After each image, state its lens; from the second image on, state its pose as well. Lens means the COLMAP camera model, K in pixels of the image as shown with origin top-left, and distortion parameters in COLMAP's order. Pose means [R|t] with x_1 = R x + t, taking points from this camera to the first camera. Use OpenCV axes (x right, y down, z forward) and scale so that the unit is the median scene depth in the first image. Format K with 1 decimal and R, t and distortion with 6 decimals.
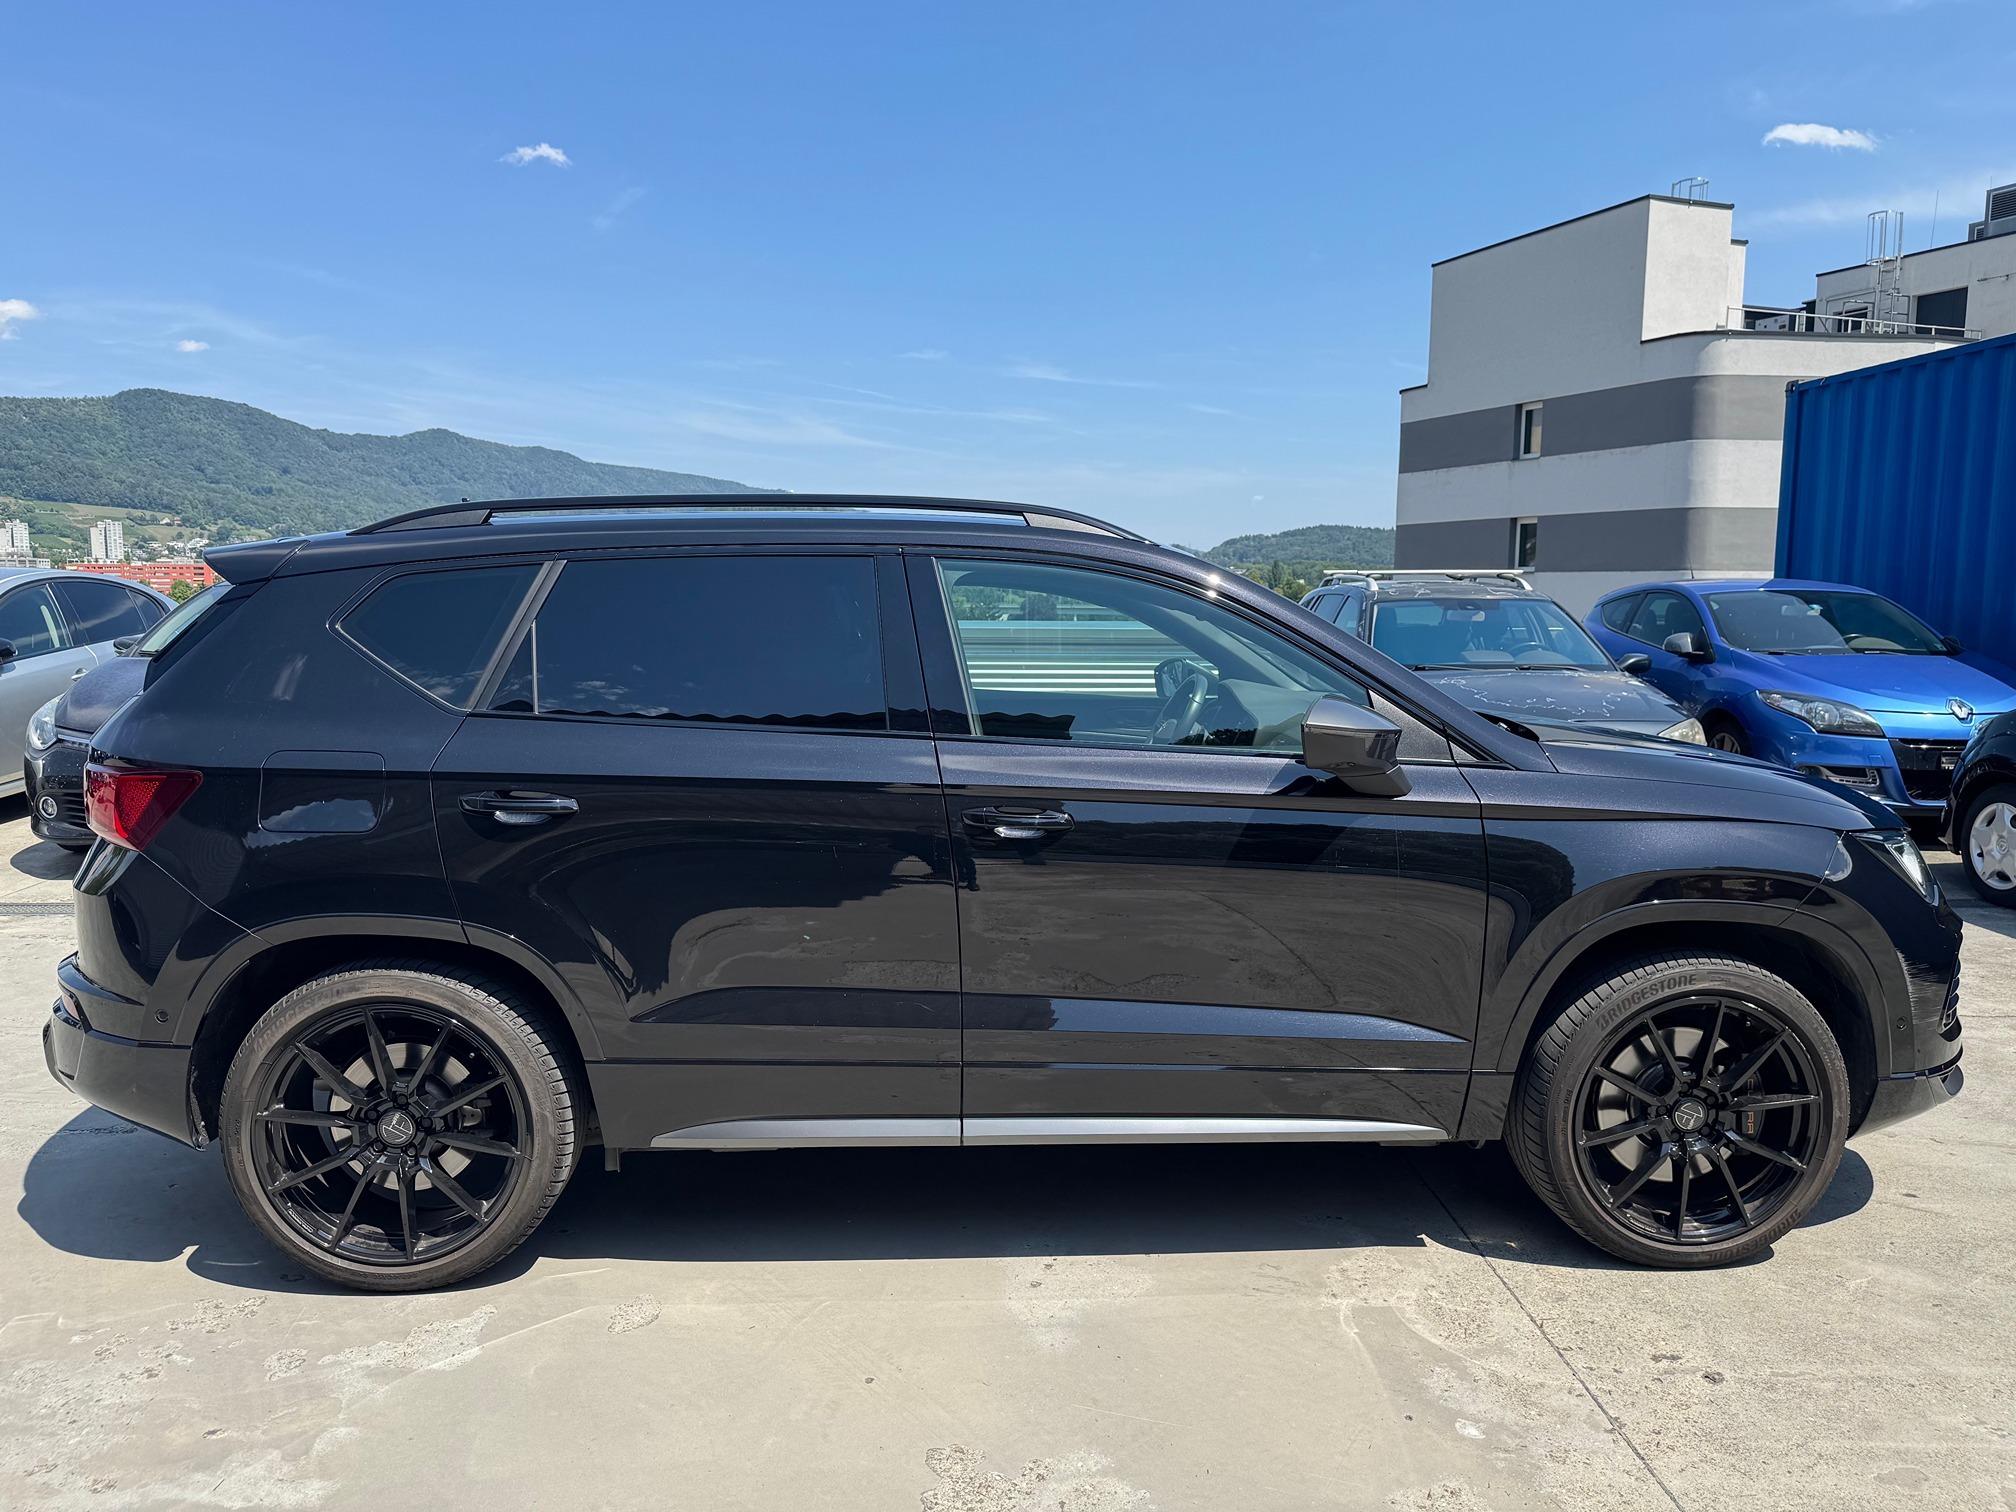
lens RADIAL K [[1420.8, 0, 1012.5], [0, 1420.8, 762.4], [0, 0, 1]] dist [0.026564, -0.034421]
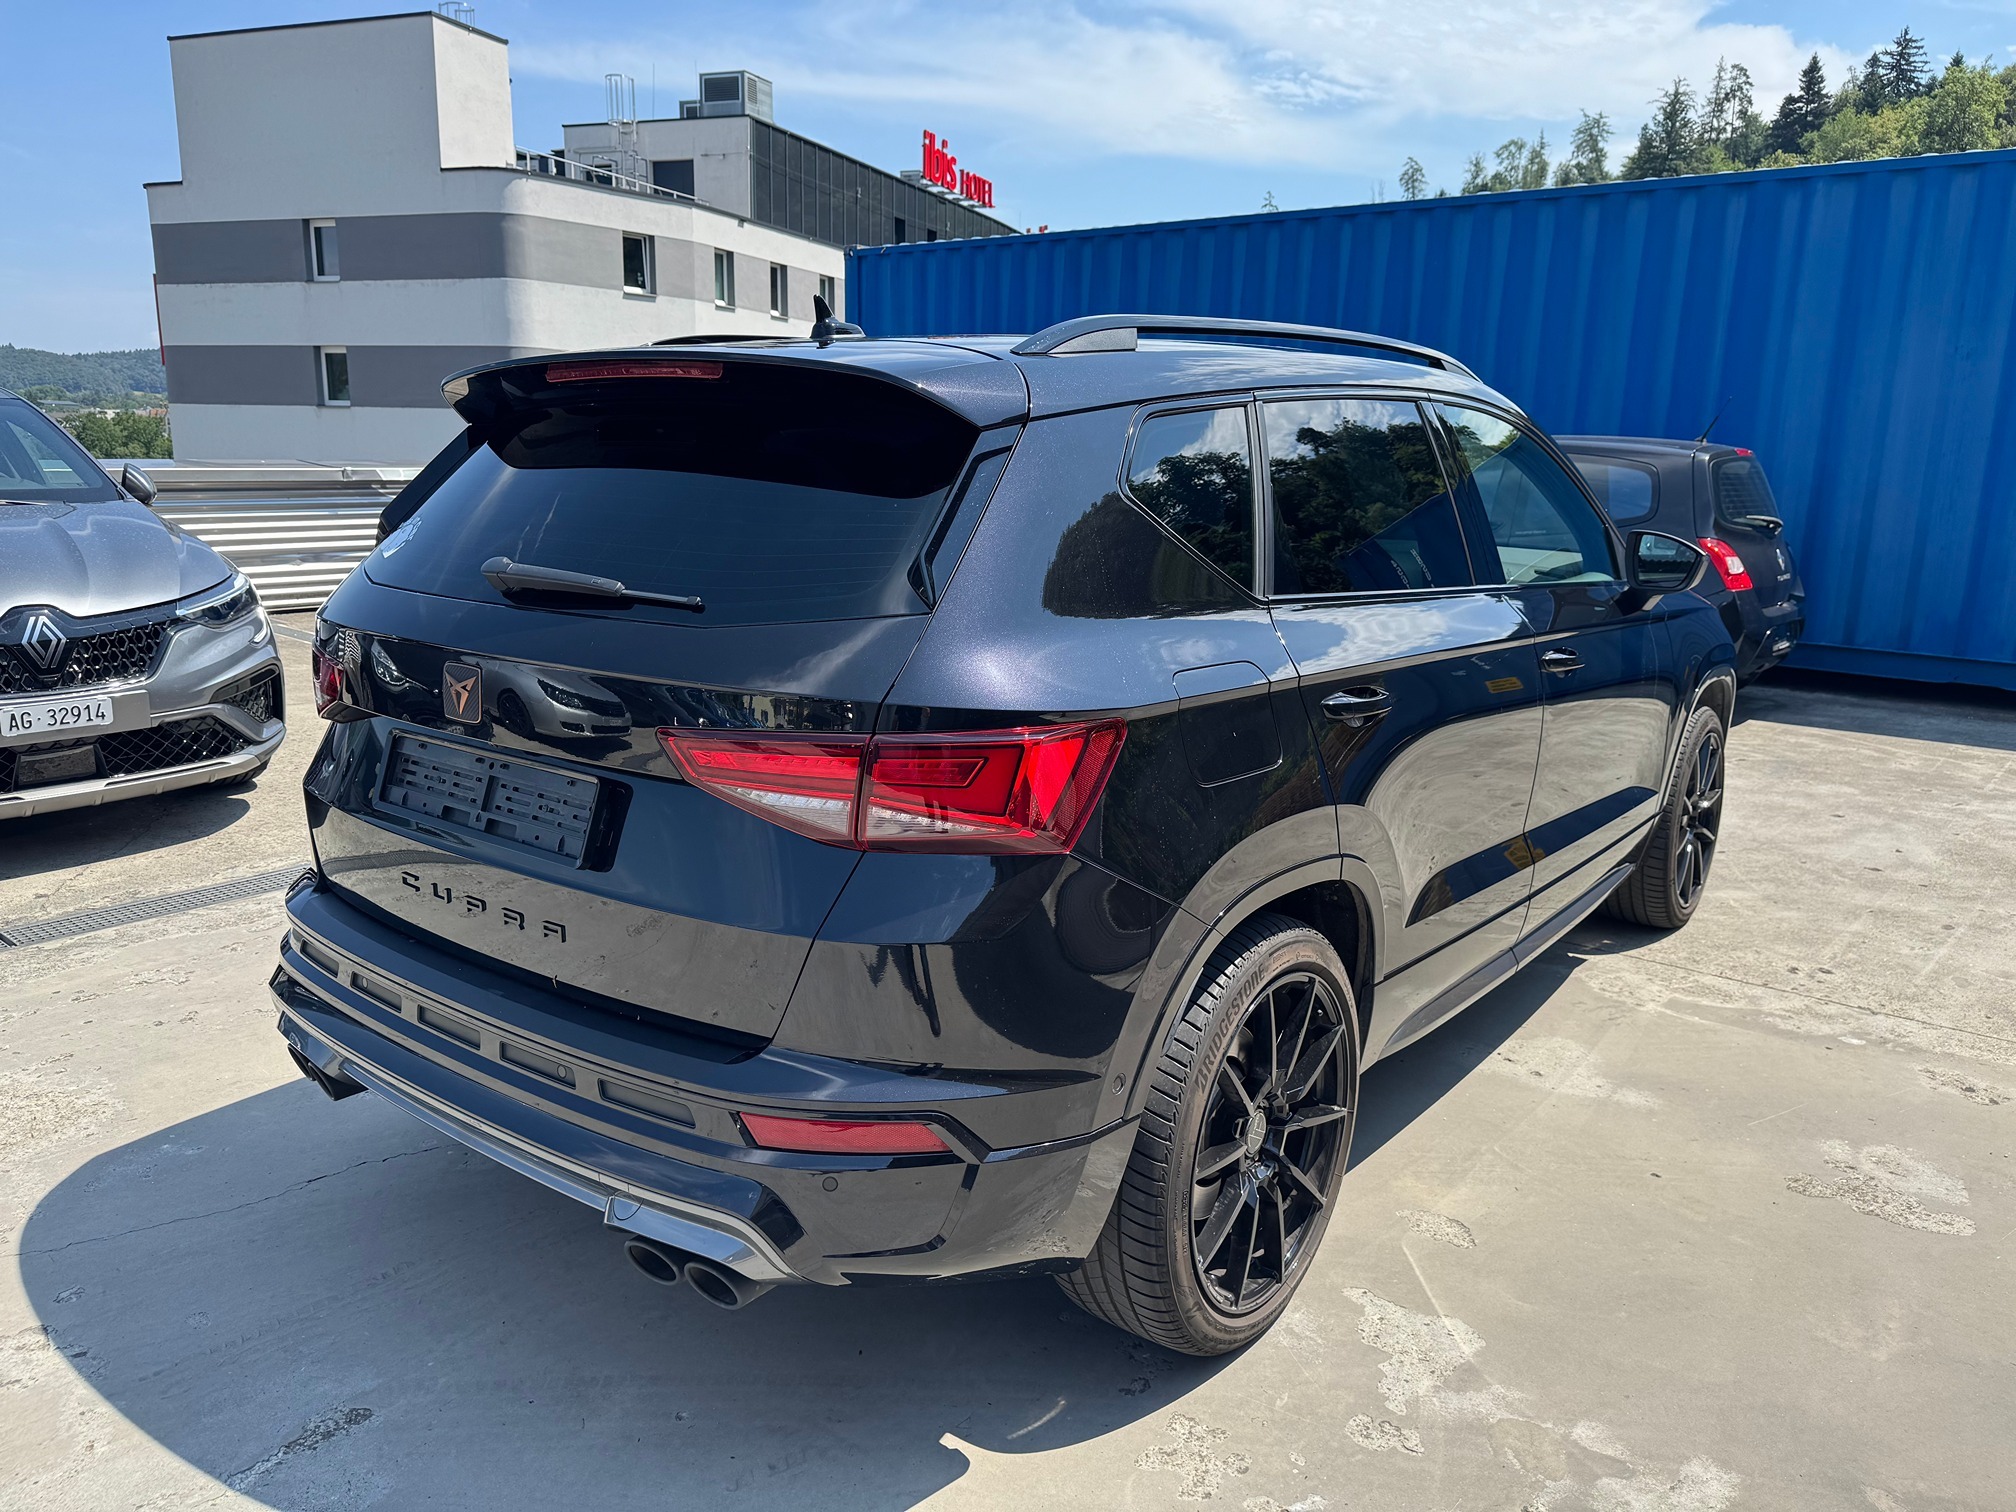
lens RADIAL K [[1420.8, 0, 1012.5], [0, 1420.8, 755.6], [0, 0, 1]] dist [0.026564, -0.034421]
pose [[0.658880, -0.155961, 0.735903, -1.064238], [0.076754, 0.987104, 0.140478, -0.071895], [-0.748322, -0.036075, 0.662354, 0.584595]]
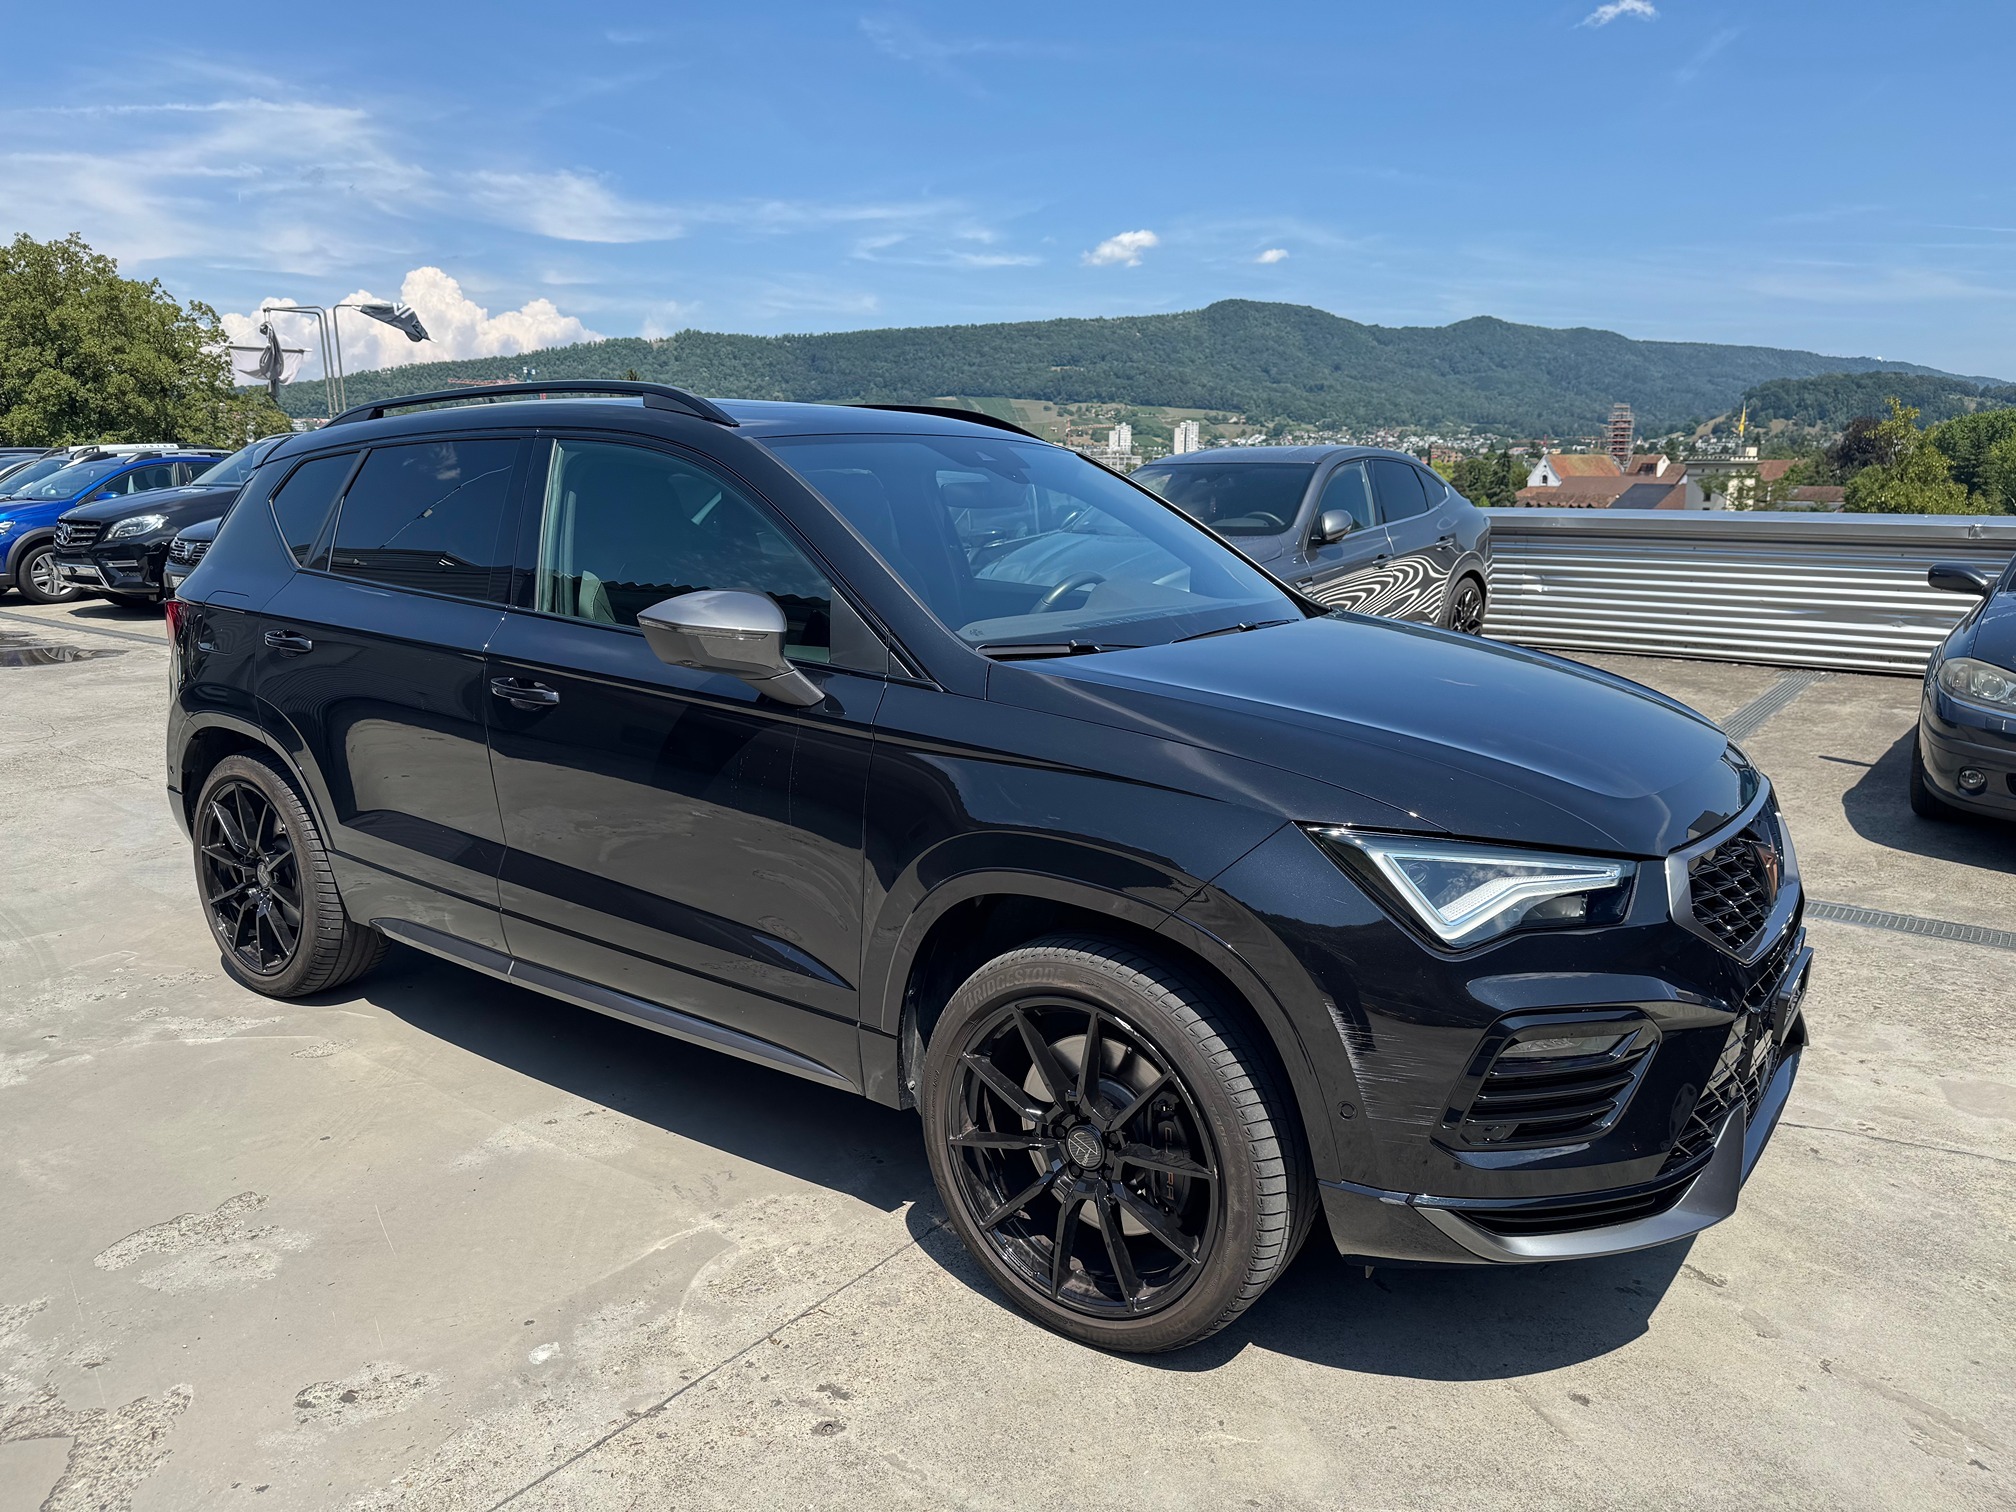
lens RADIAL K [[1420.8, 0, 1006.3], [0, 1420.8, 750.0], [0, 0, 1]] dist [0.026564, -0.034421]
pose [[0.775865, 0.118940, -0.619586, 0.943176], [-0.077742, 0.992608, 0.093197, -0.044316], [0.626091, -0.024141, 0.779376, 0.383402]]
